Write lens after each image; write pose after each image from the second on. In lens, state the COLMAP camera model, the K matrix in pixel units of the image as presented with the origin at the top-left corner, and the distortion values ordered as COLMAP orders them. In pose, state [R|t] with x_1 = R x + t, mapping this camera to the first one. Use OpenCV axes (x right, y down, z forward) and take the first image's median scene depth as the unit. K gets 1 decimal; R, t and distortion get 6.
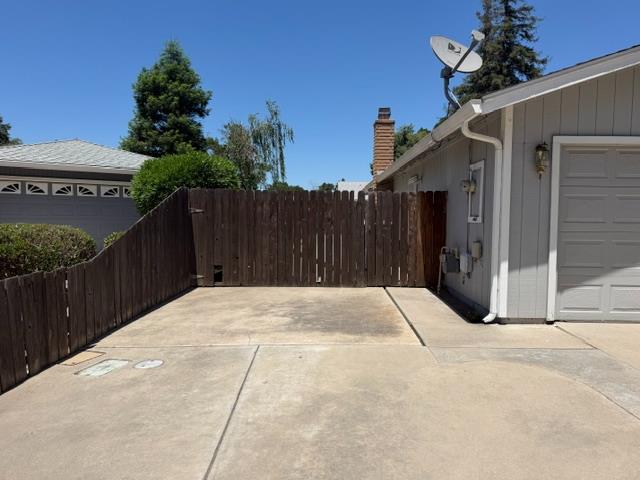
lens RADIAL K [[456.8, 0, 323.9], [0, 456.8, 240.0], [0, 0, 1]] dist [-0.005962, -0.013222]
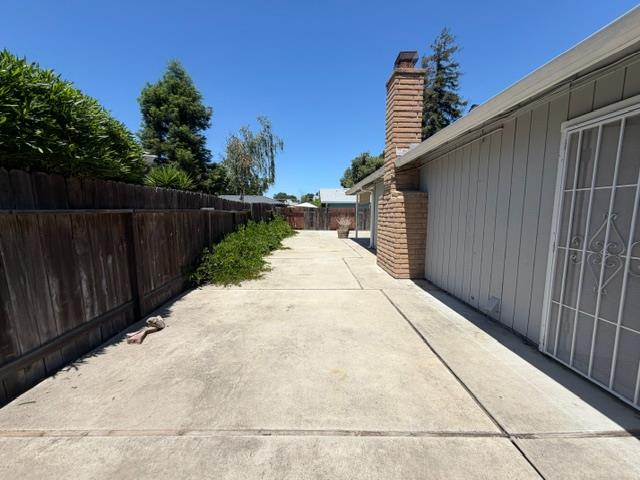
lens RADIAL K [[253.2, 0, 315.6], [0, 253.2, 240.8], [0, 0, 1]] dist [-0.004090, 0.000066]
pose [[0.999485, -0.005312, 0.031640, -0.006739], [0.003672, 0.998657, 0.051681, -0.021709], [-0.031872, -0.051538, 0.998162, 0.347031]]
